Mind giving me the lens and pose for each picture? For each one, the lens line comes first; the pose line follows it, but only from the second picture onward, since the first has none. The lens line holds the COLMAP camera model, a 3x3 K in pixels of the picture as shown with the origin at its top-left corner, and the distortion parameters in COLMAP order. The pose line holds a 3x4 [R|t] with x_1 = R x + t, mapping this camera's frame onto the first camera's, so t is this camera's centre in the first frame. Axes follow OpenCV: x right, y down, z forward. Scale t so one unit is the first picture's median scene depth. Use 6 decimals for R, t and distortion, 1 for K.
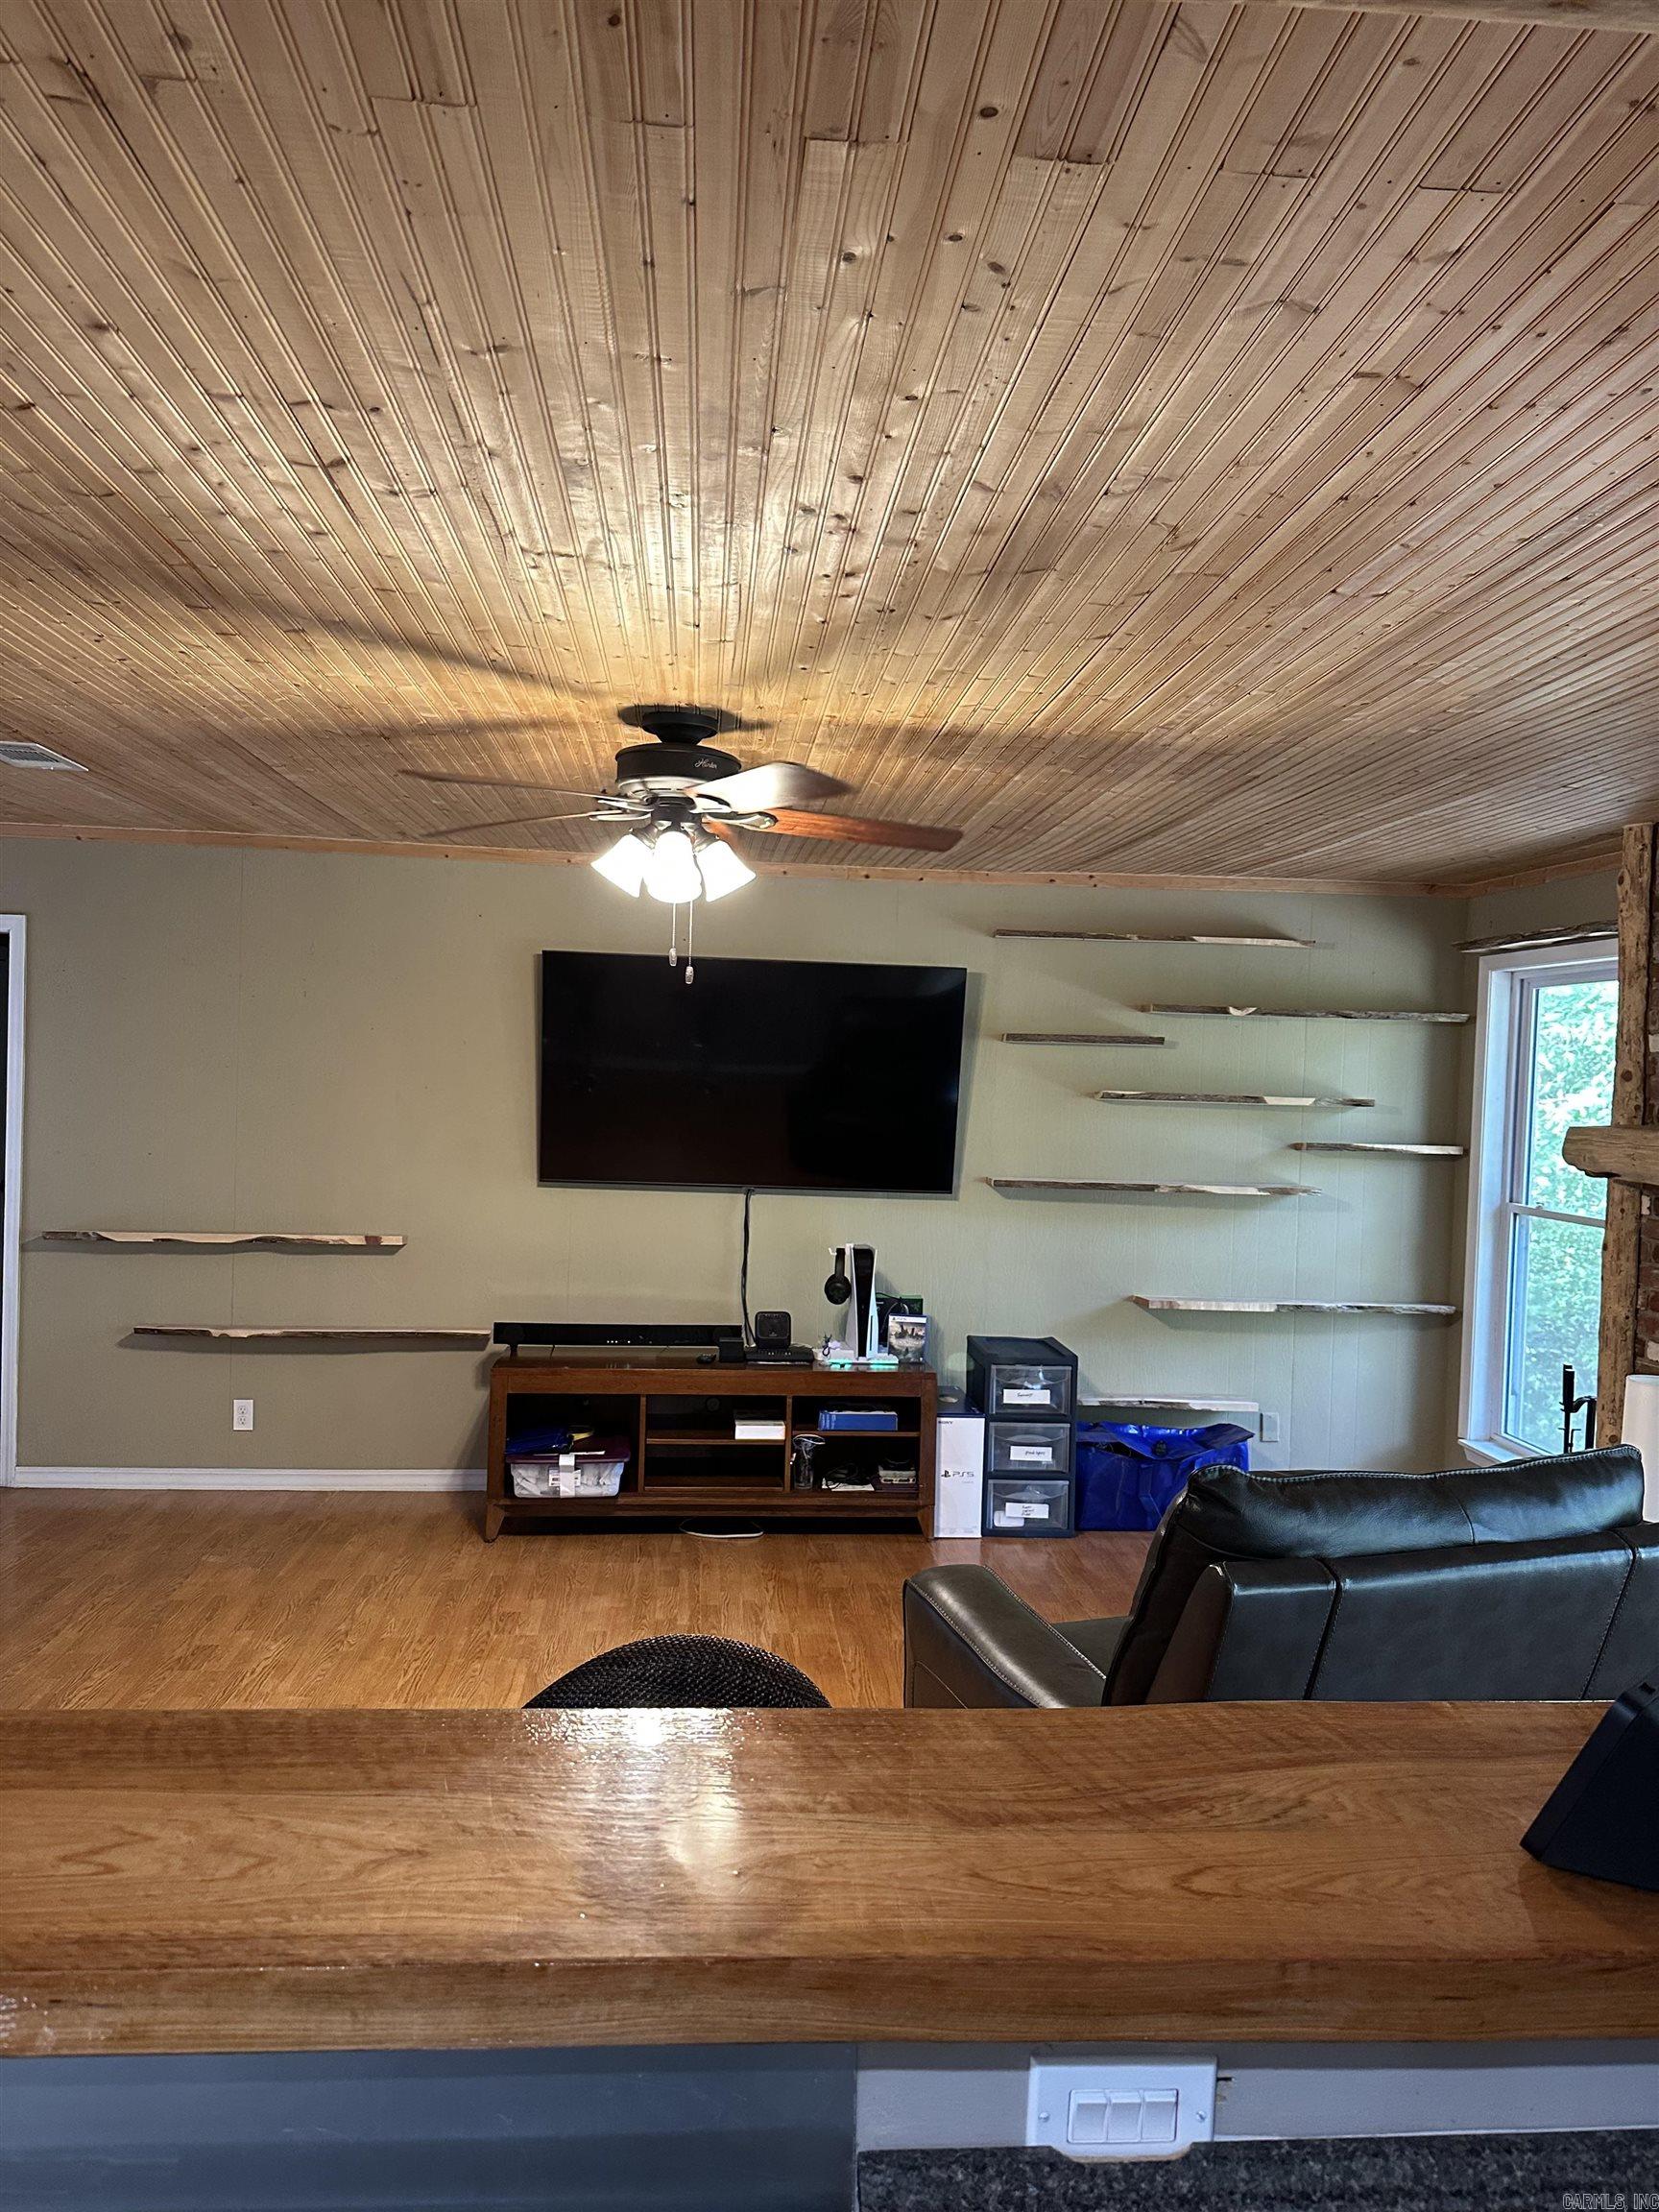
lens RADIAL K [[1573.6, 0, 915.6], [0, 1573.6, 1080.2], [0, 0, 1]] dist [0.047472, -0.052311]
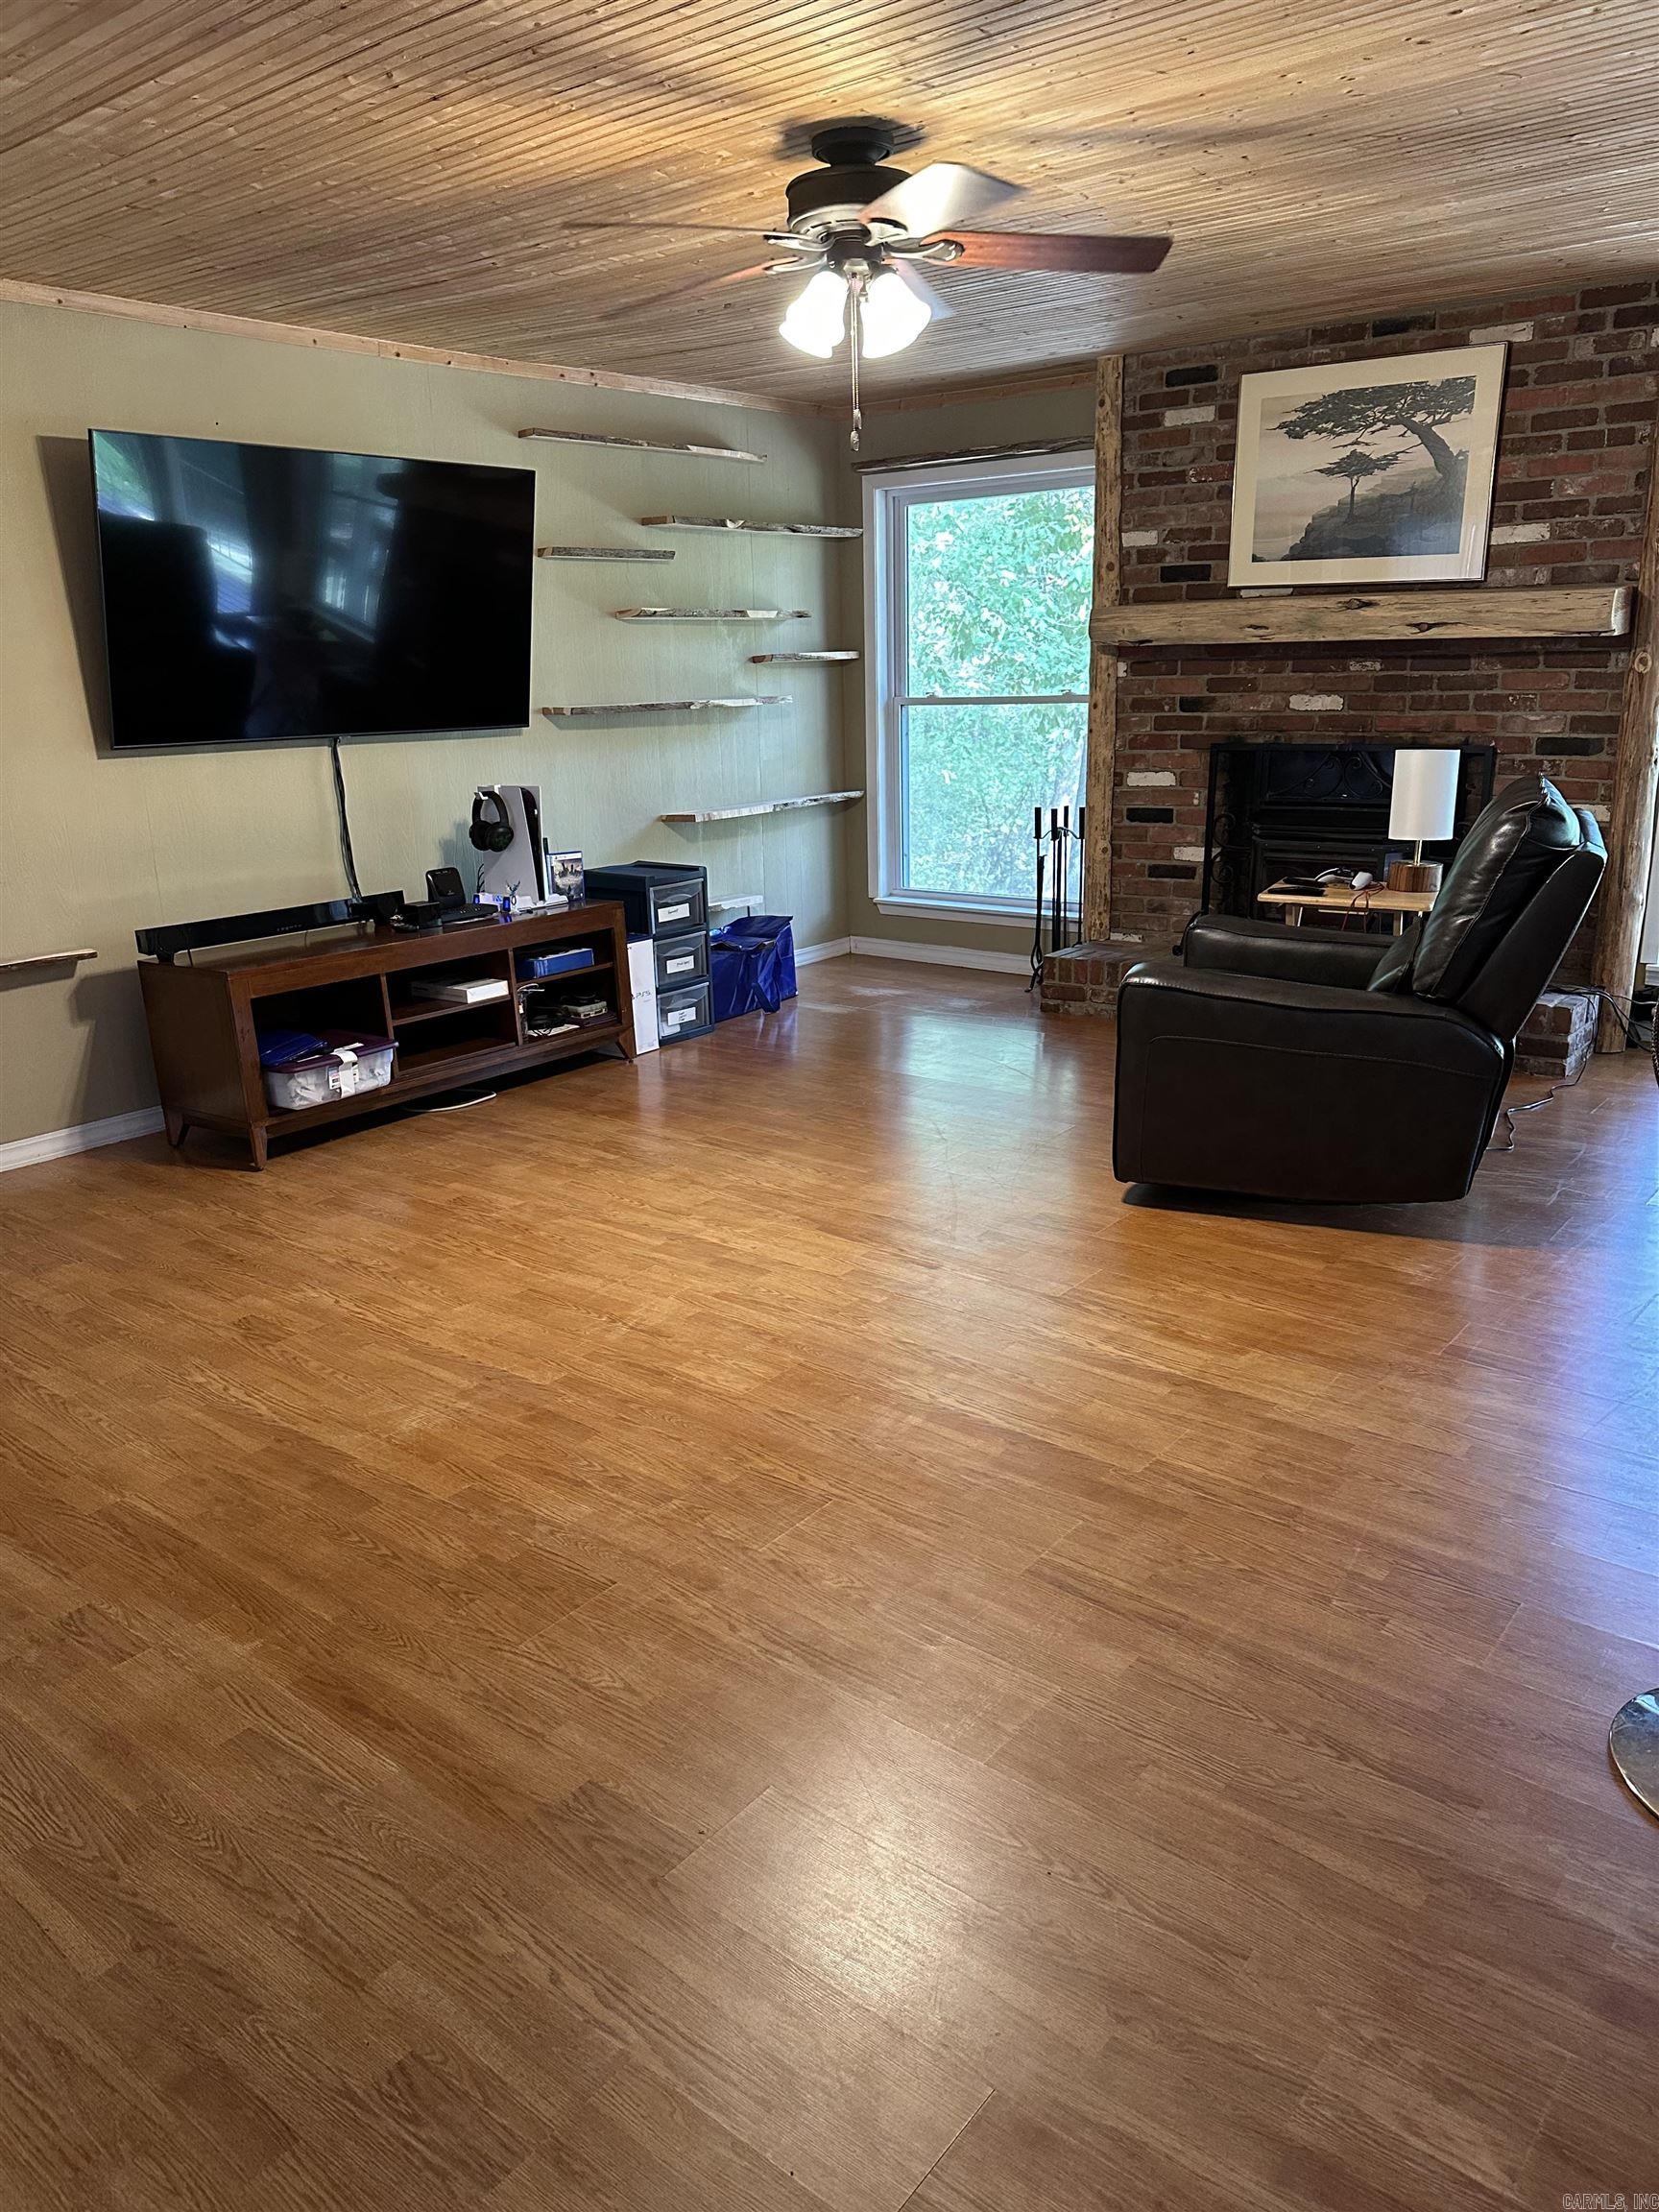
lens RADIAL K [[1573.6, 0, 825.7], [0, 1573.6, 1107.8], [0, 0, 1]] dist [0.047472, -0.052311]
pose [[0.685786, -0.248284, 0.684143, -0.618828], [0.055814, 0.955185, 0.290700, 0.026563], [-0.725660, -0.161173, 0.668911, 0.205949]]
